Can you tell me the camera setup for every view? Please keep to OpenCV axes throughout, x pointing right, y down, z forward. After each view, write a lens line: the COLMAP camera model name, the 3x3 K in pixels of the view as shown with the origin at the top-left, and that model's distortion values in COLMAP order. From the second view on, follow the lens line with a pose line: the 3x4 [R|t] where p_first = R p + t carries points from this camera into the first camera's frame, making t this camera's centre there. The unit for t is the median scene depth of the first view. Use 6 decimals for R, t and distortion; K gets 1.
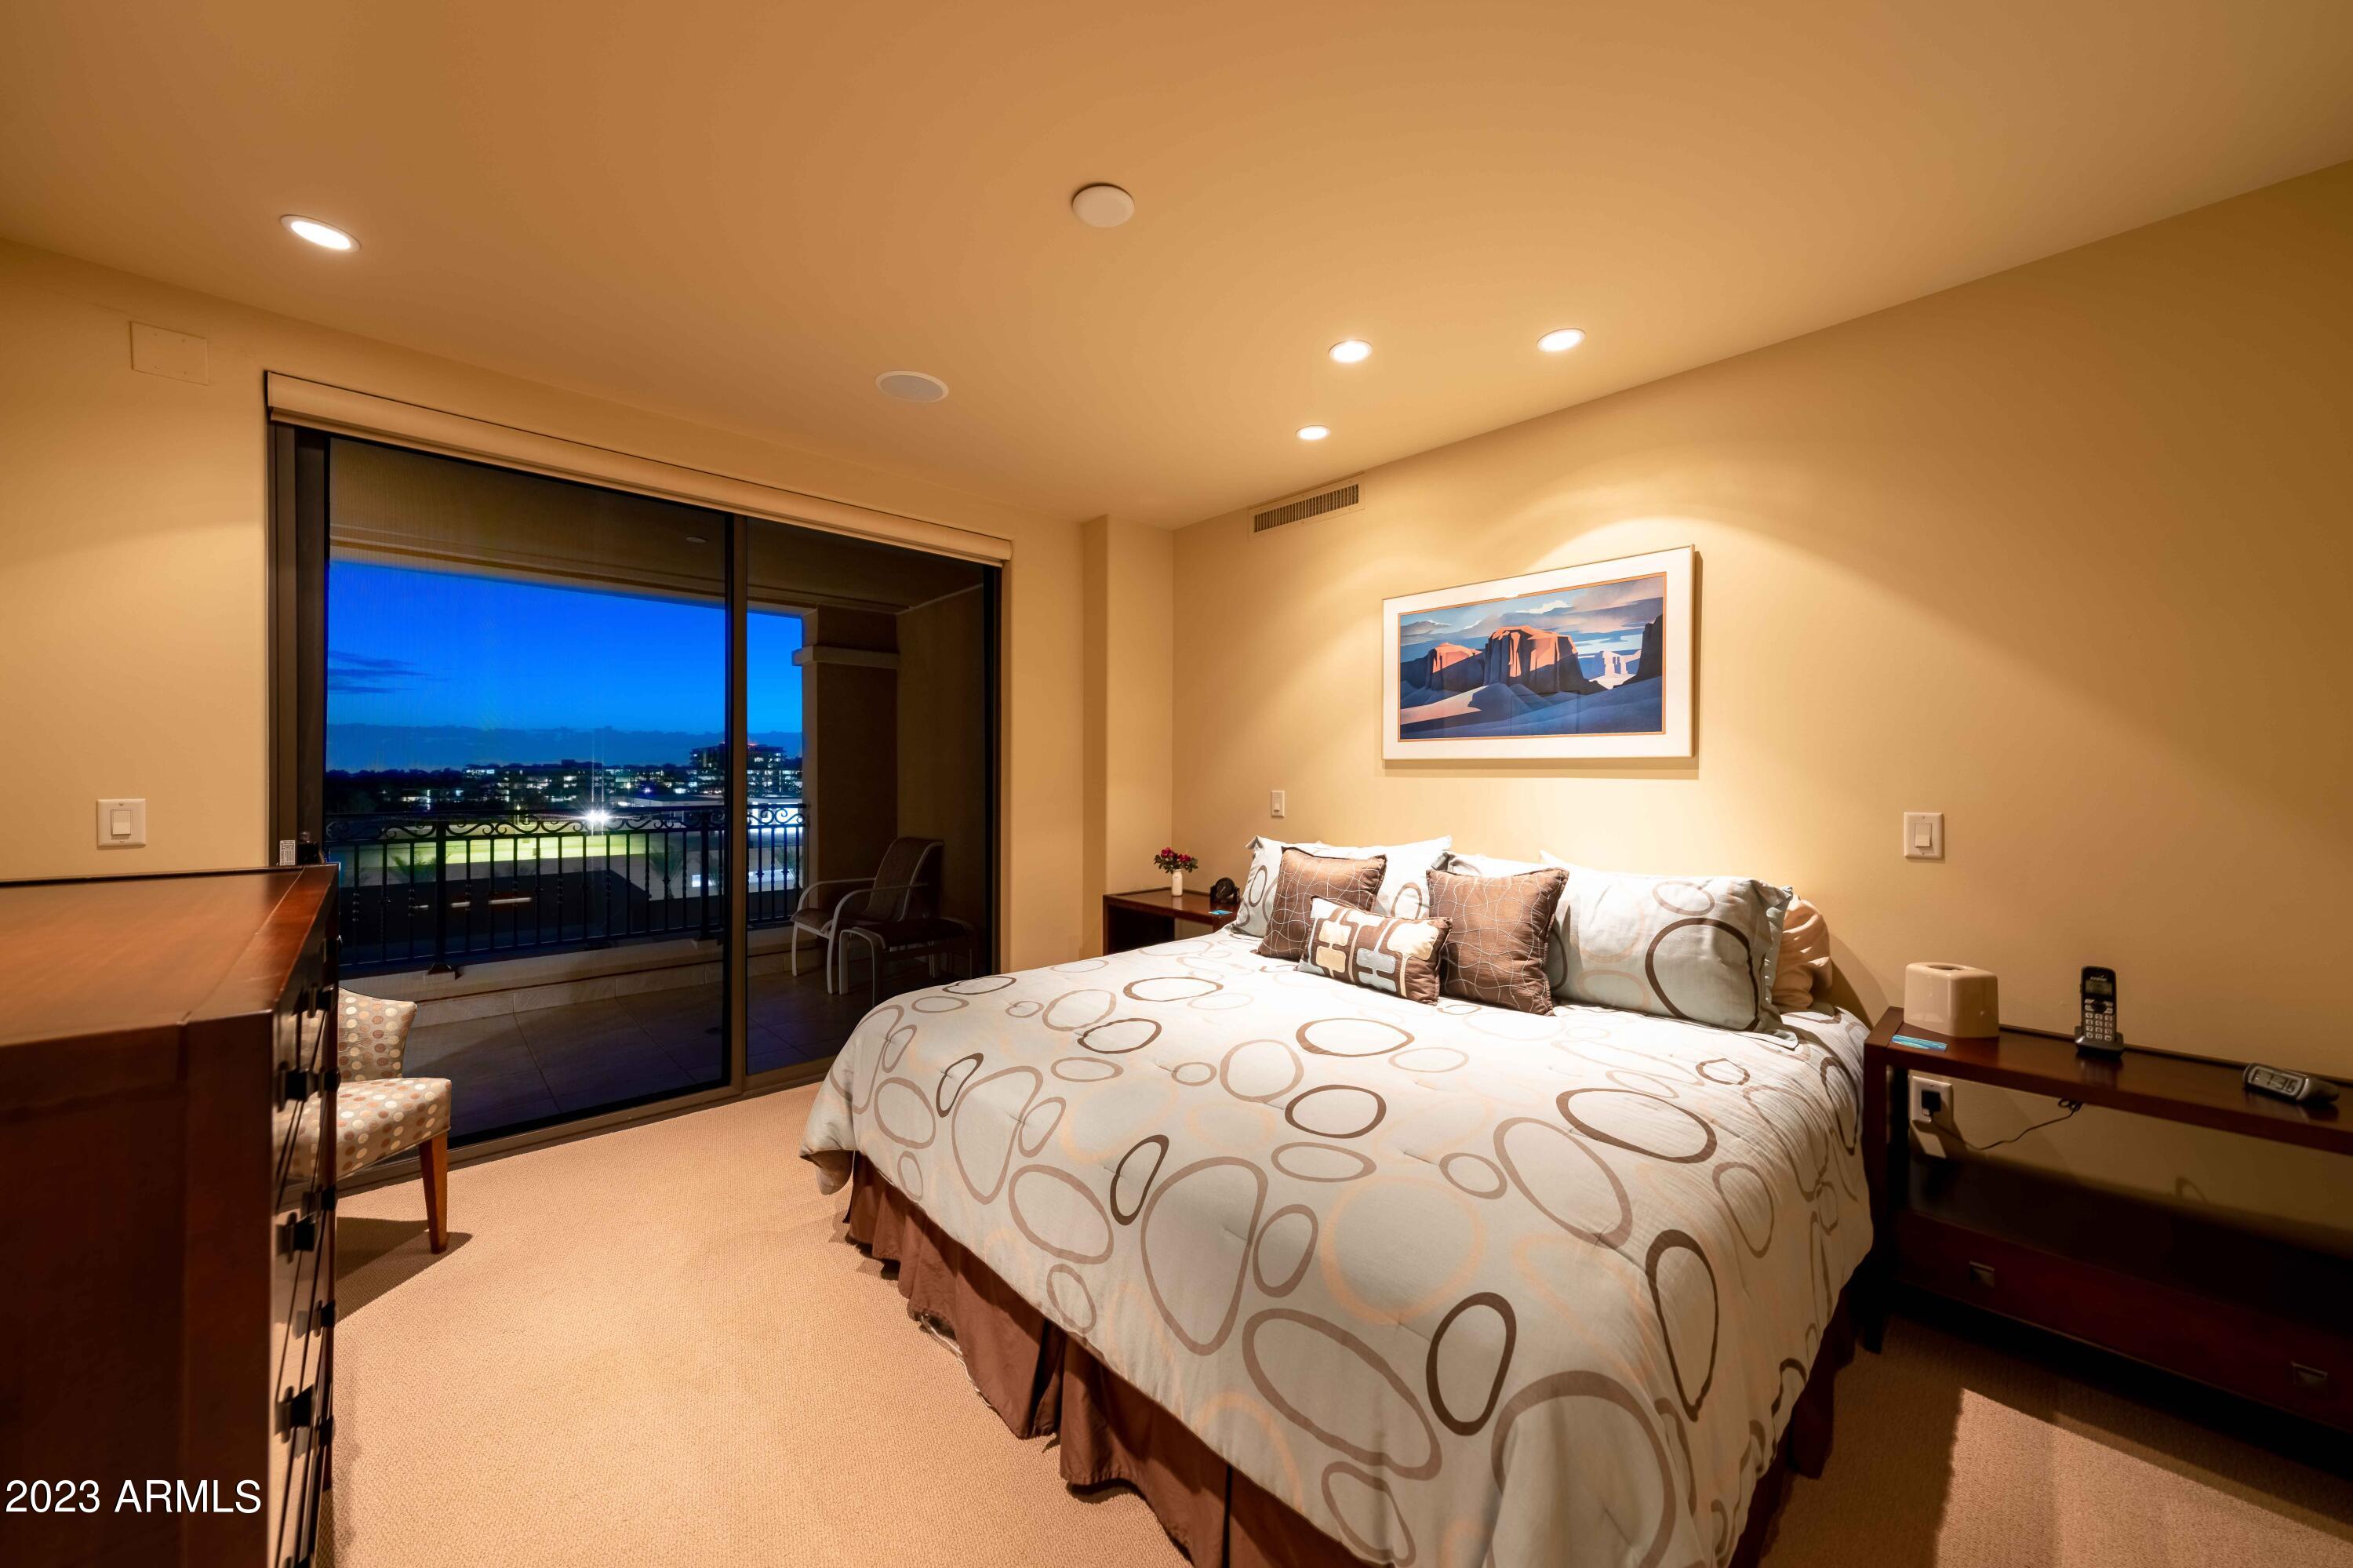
lens RADIAL K [[805.4, 0, 1175.4], [0, 805.4, 777.8], [0, 0, 1]] dist [0.001677, -0.000001]
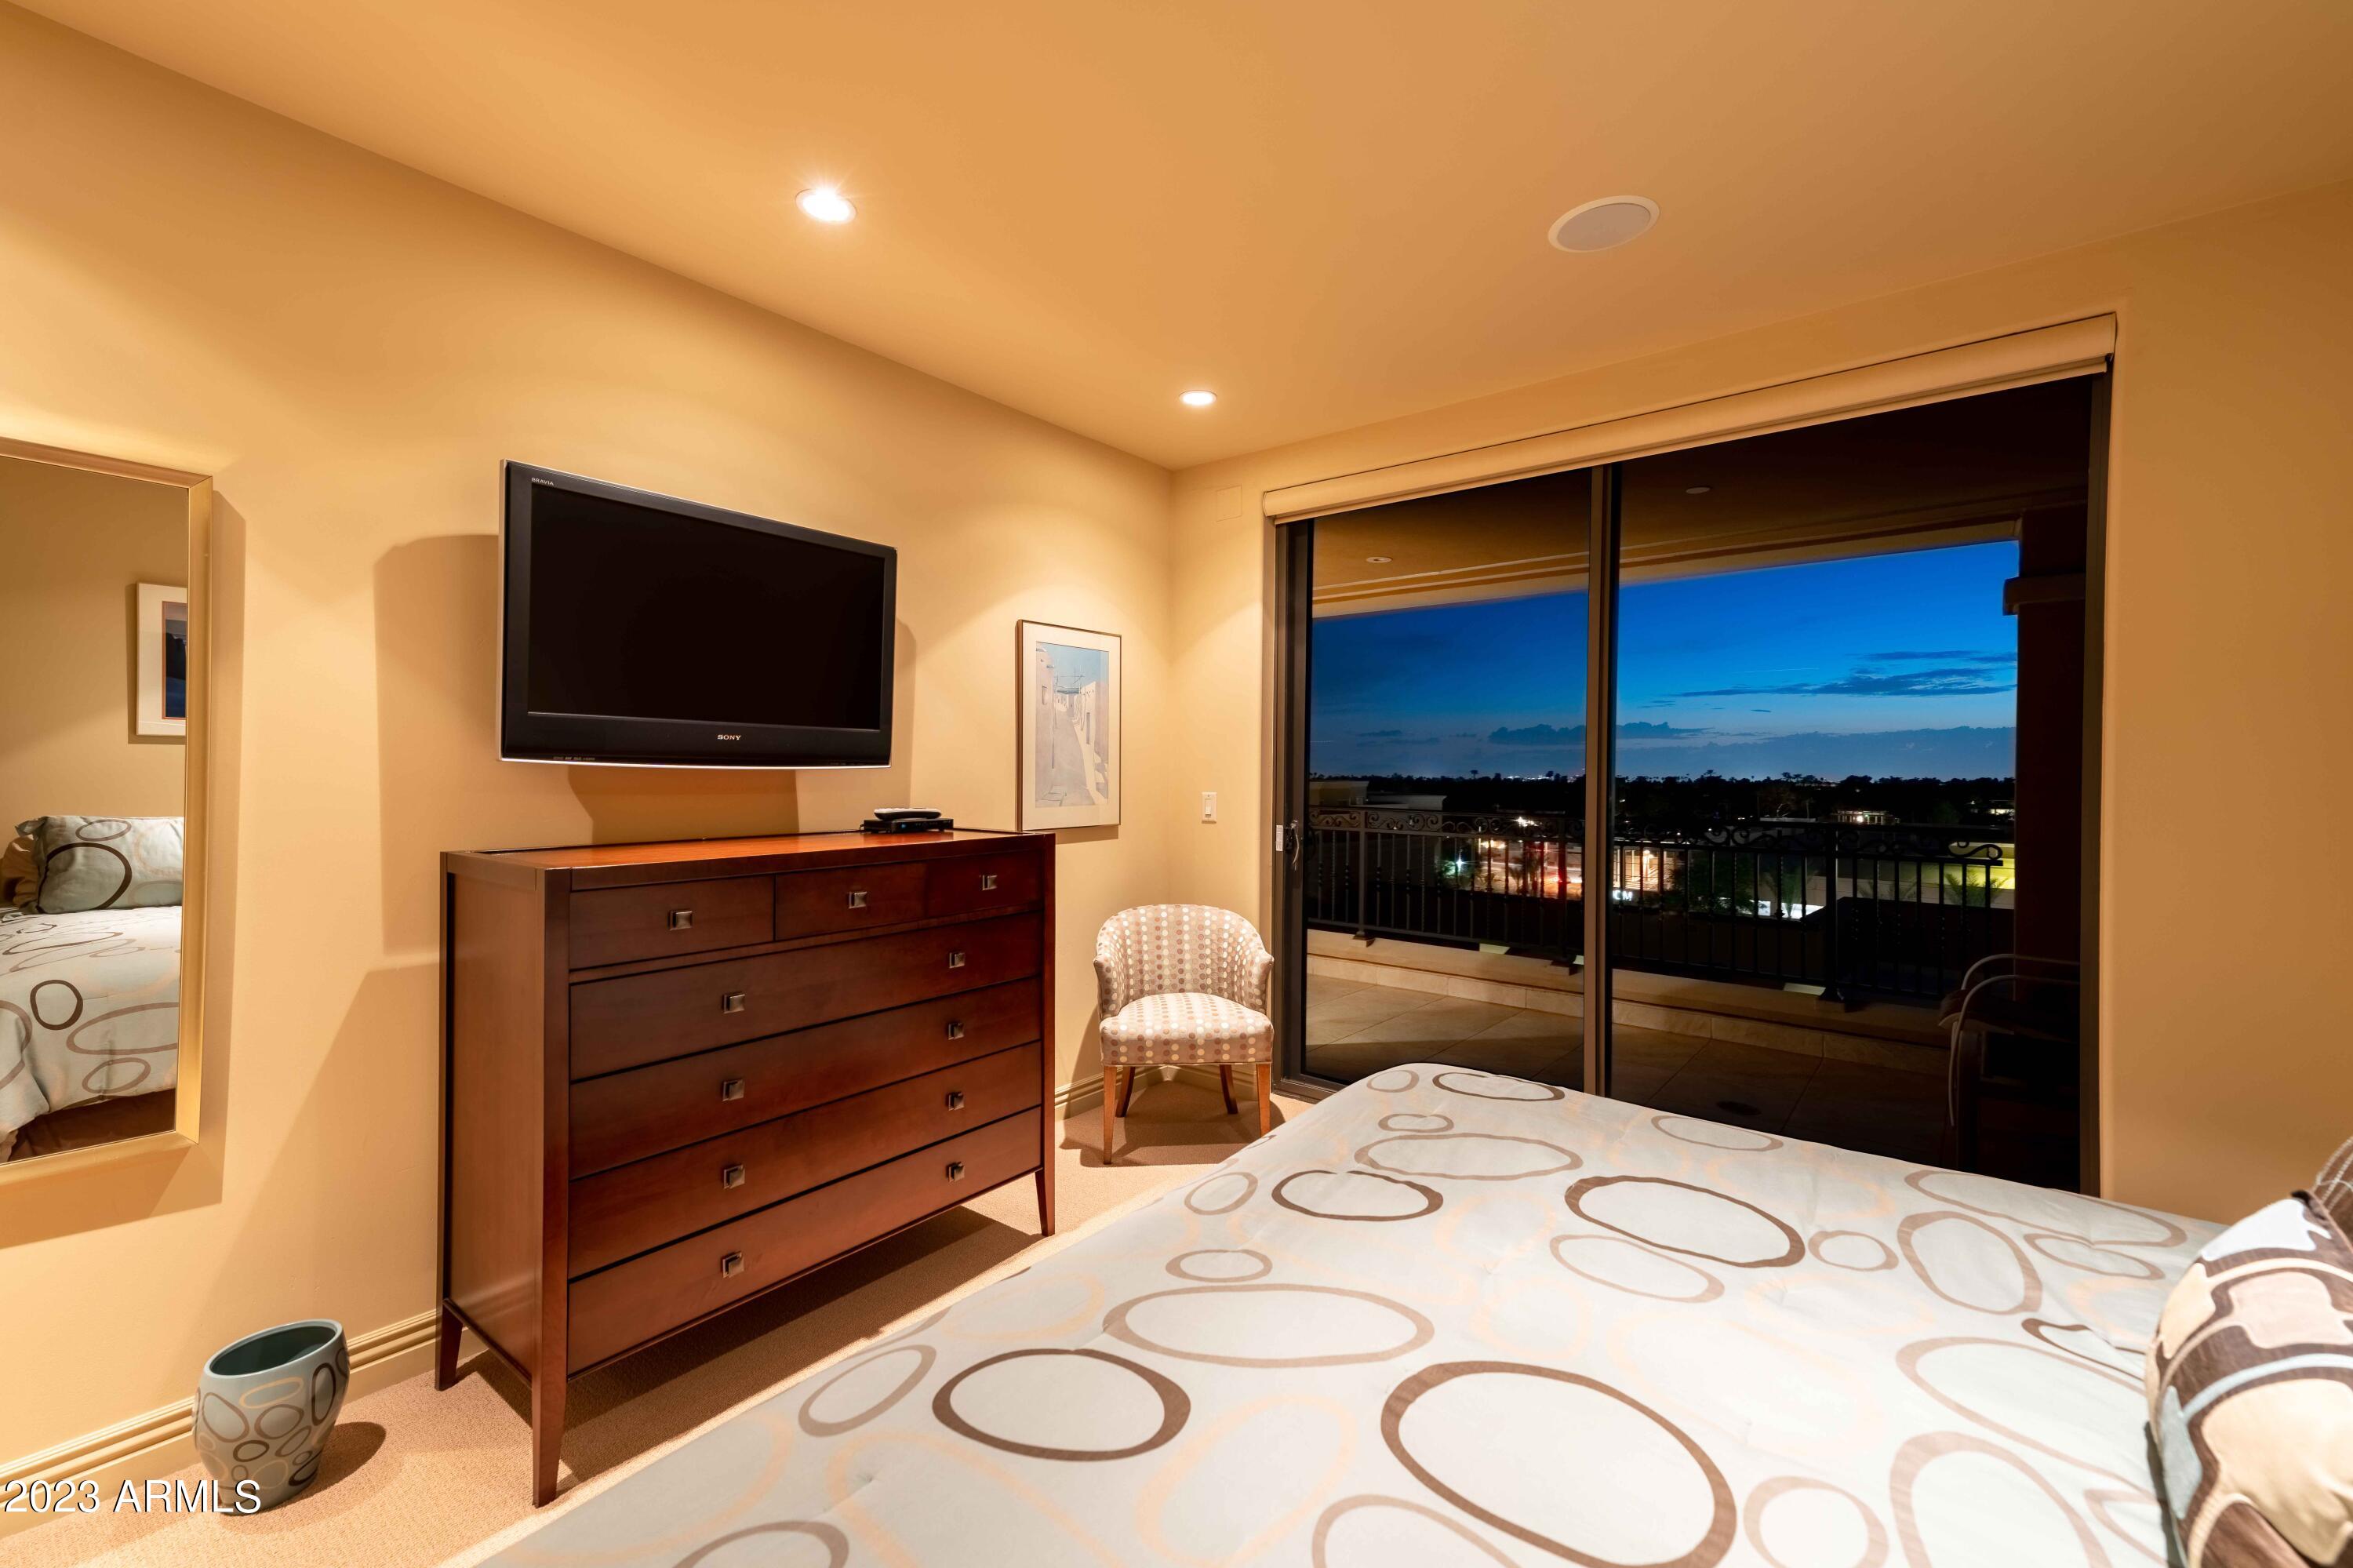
lens RADIAL K [[968.7, 0, 1173.1], [0, 968.7, 788.9], [0, 0, 1]] dist [-0.000568, 0.000041]
pose [[0.109423, 0.000644, -0.993995, 0.495924], [0.001081, 0.999999, 0.000767, 0.010166], [0.993995, -0.001158, 0.109423, 0.601394]]
